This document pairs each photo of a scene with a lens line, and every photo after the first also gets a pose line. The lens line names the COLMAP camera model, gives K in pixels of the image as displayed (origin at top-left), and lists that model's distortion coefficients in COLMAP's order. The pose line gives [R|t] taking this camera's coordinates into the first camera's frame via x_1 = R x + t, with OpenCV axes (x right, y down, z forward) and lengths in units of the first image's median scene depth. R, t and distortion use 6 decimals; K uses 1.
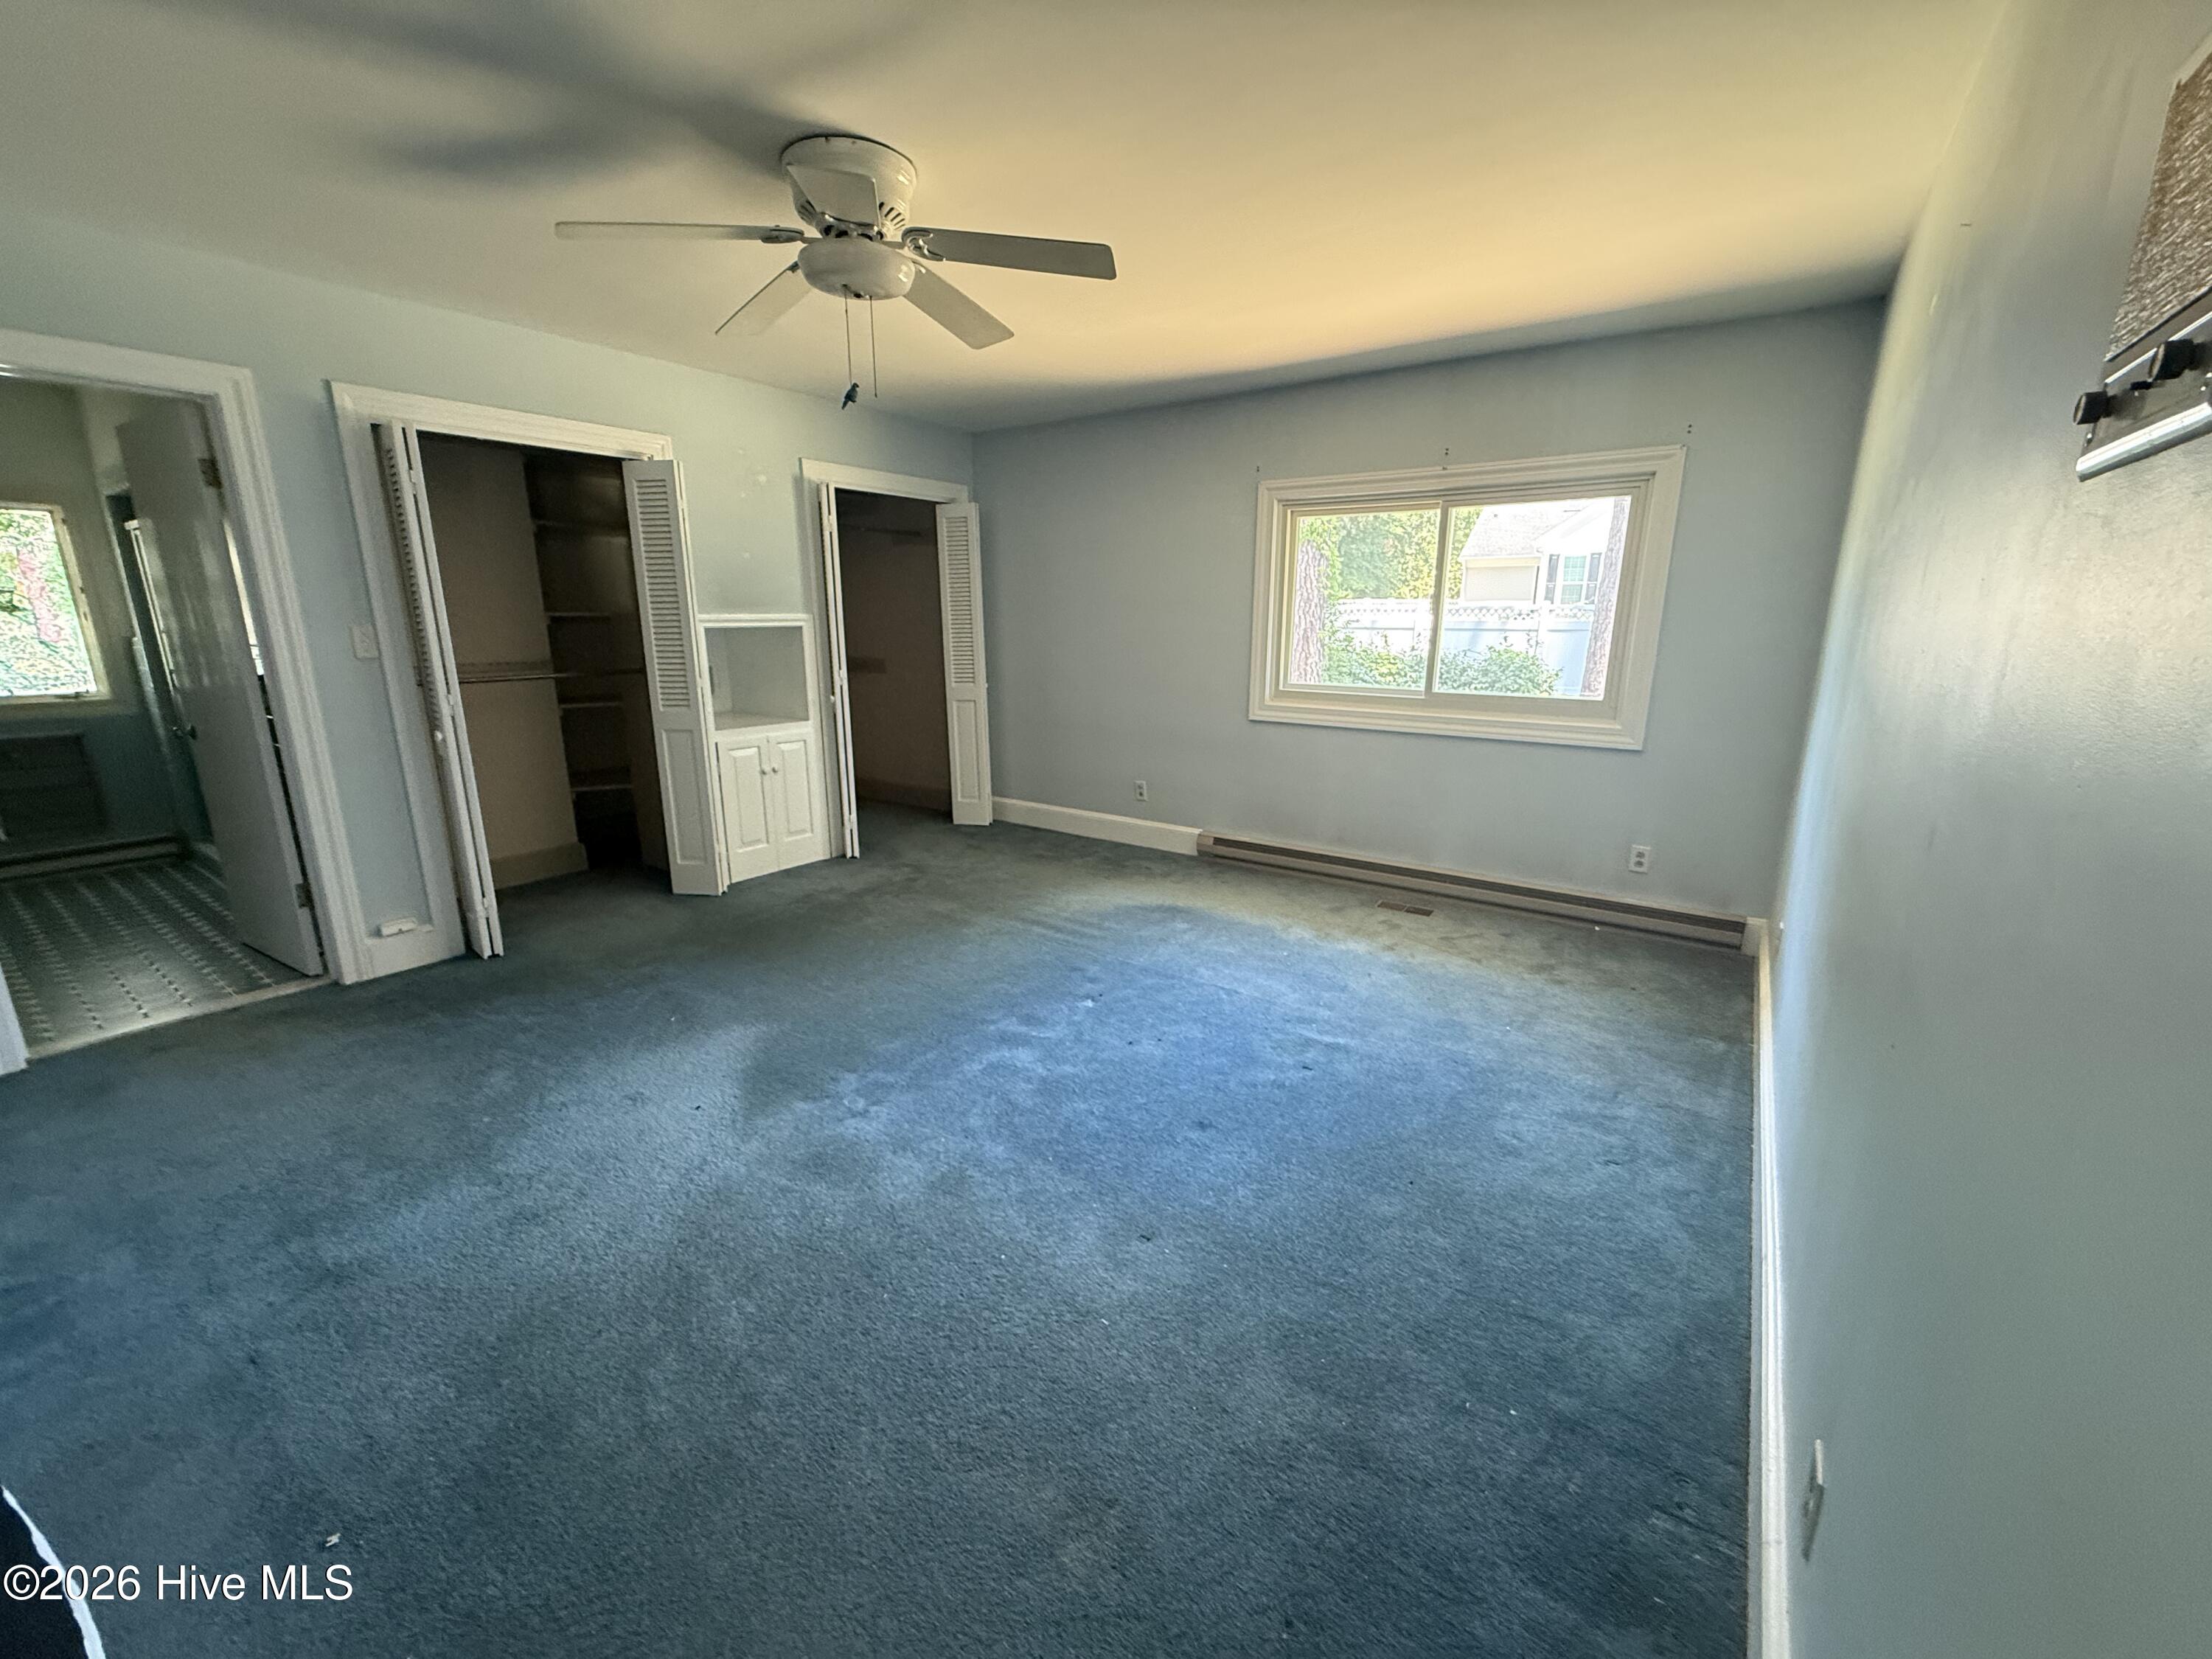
lens RADIAL K [[885.2, 0, 1105.4], [0, 885.2, 827.7], [0, 0, 1]] dist [0.000360, -0.000091]
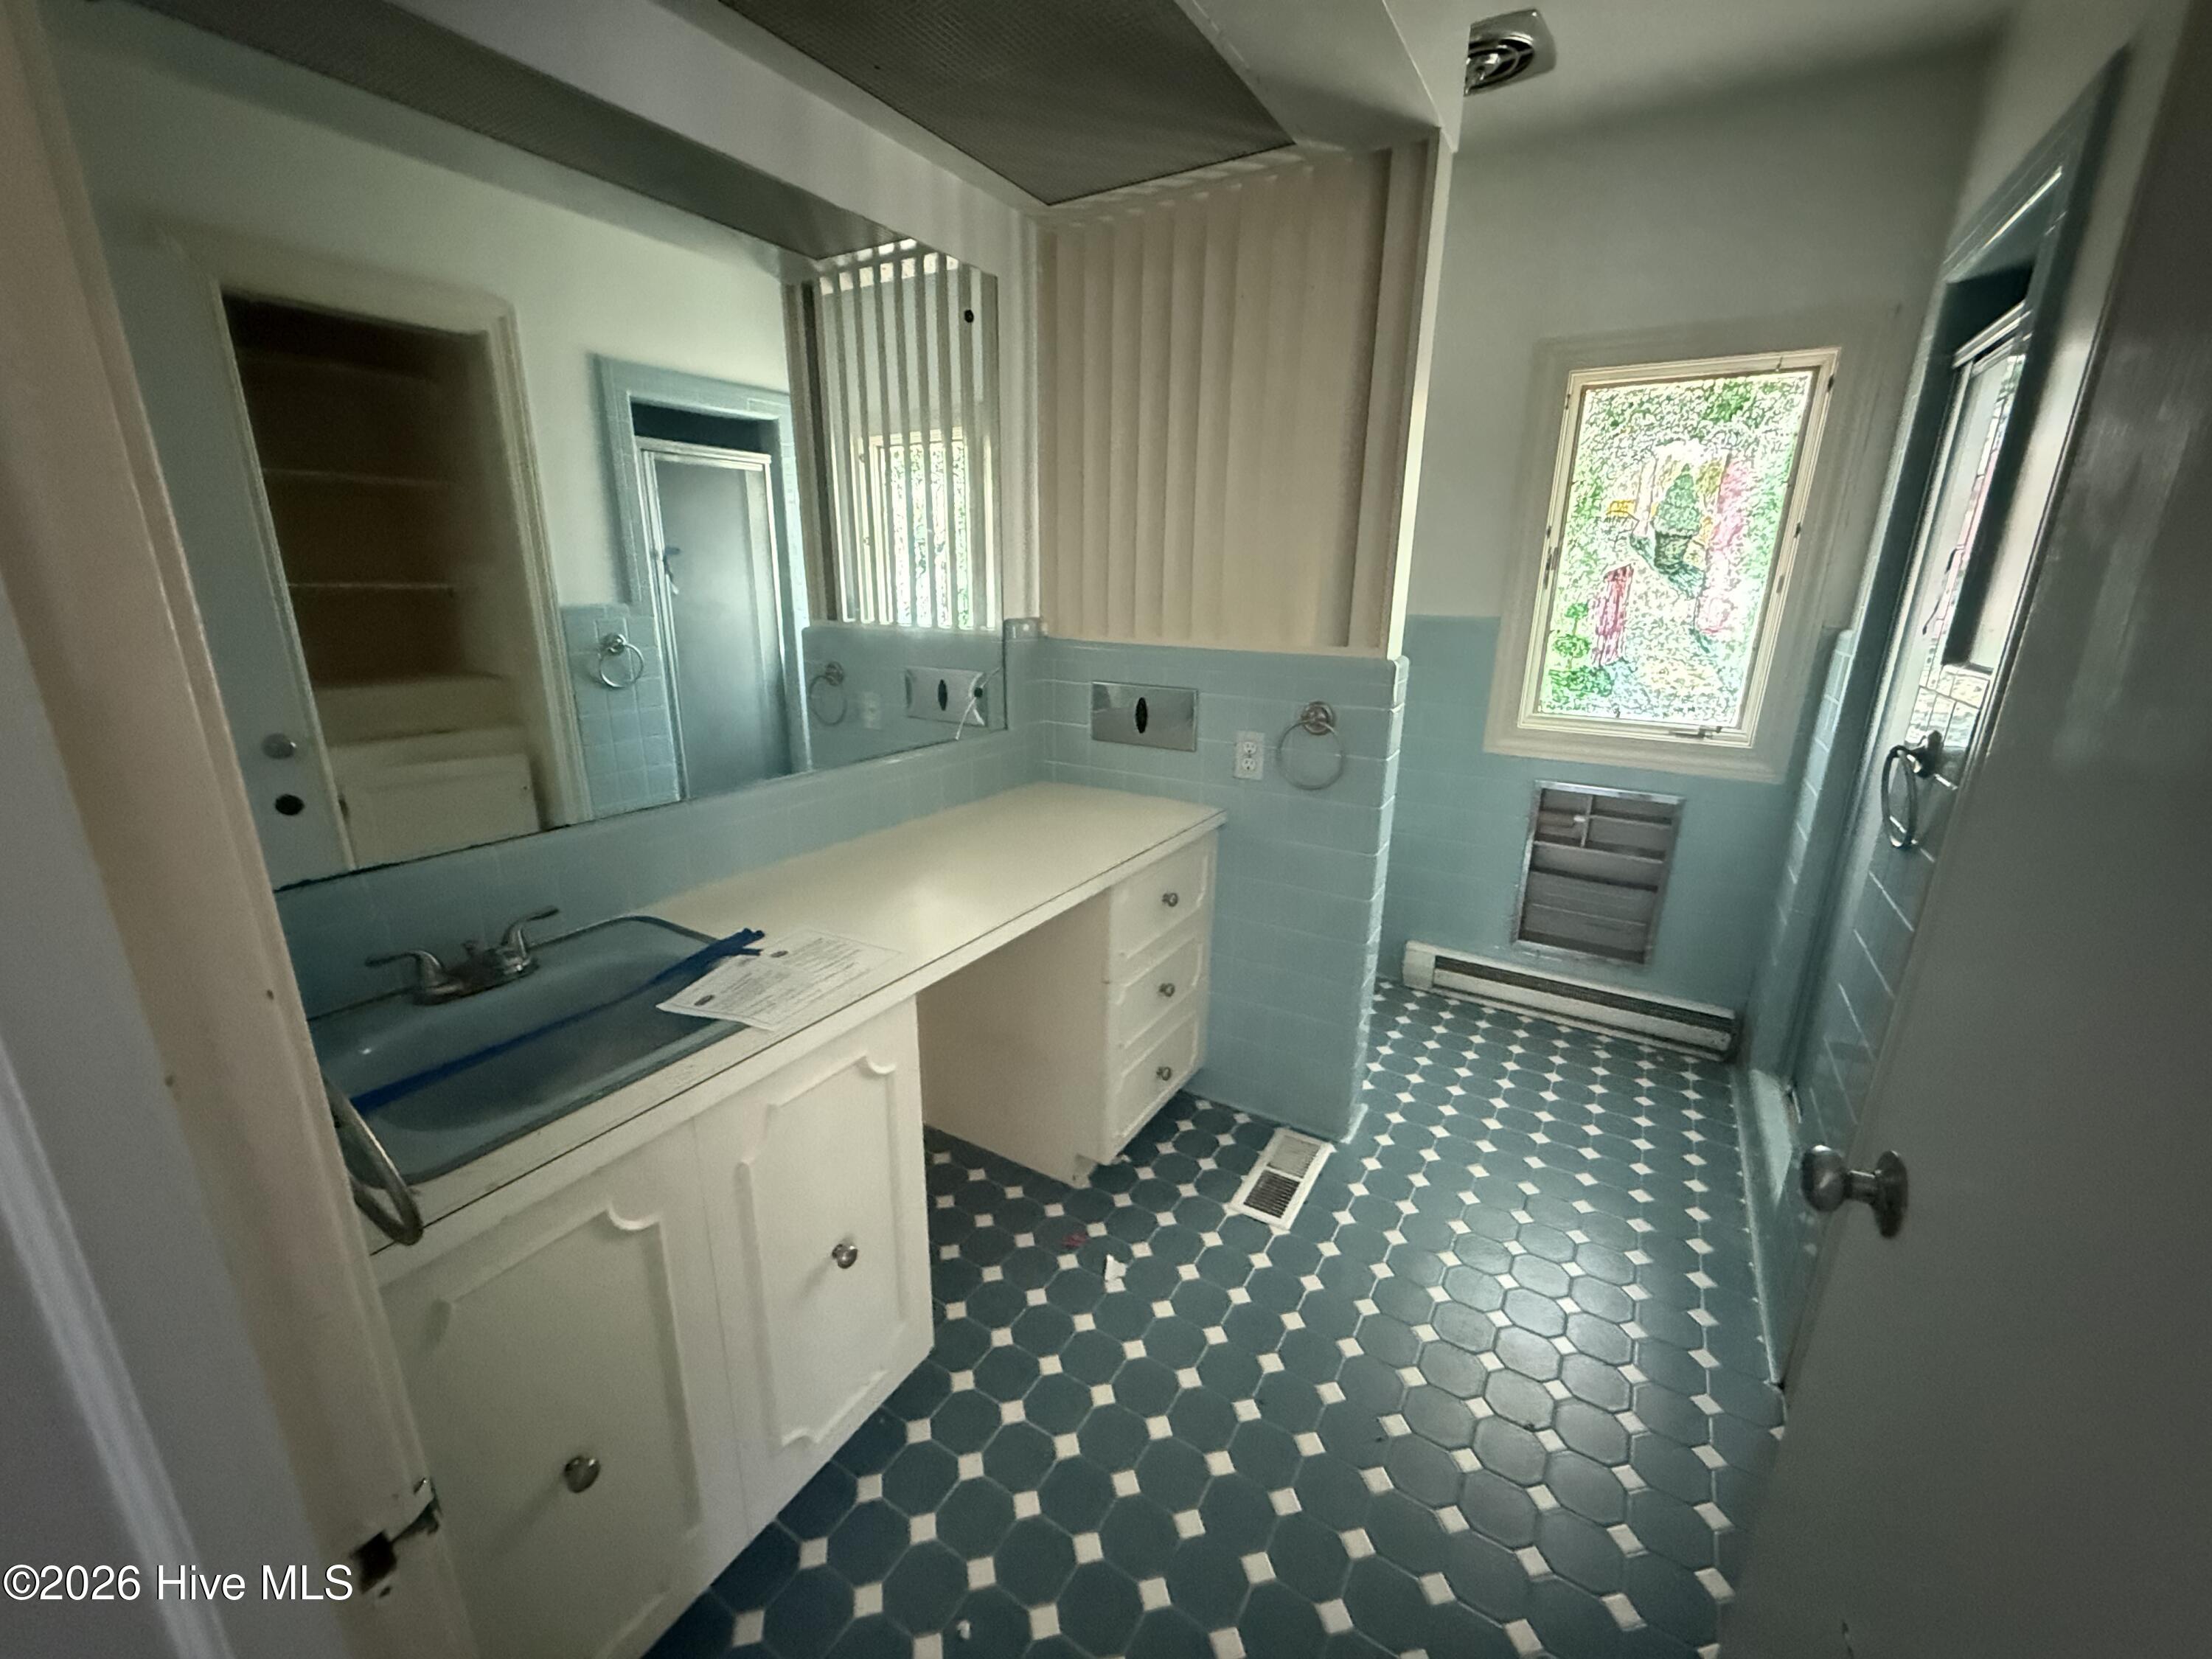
lens RADIAL K [[885.2, 0, 1103.0], [0, 885.2, 829.8], [0, 0, 1]] dist [0.000360, -0.000091]
pose [[0.076580, 0.276588, -0.957933, -0.673973], [-0.246852, 0.936103, 0.250551, -0.141762], [0.966023, 0.217280, 0.139963, 0.599283]]
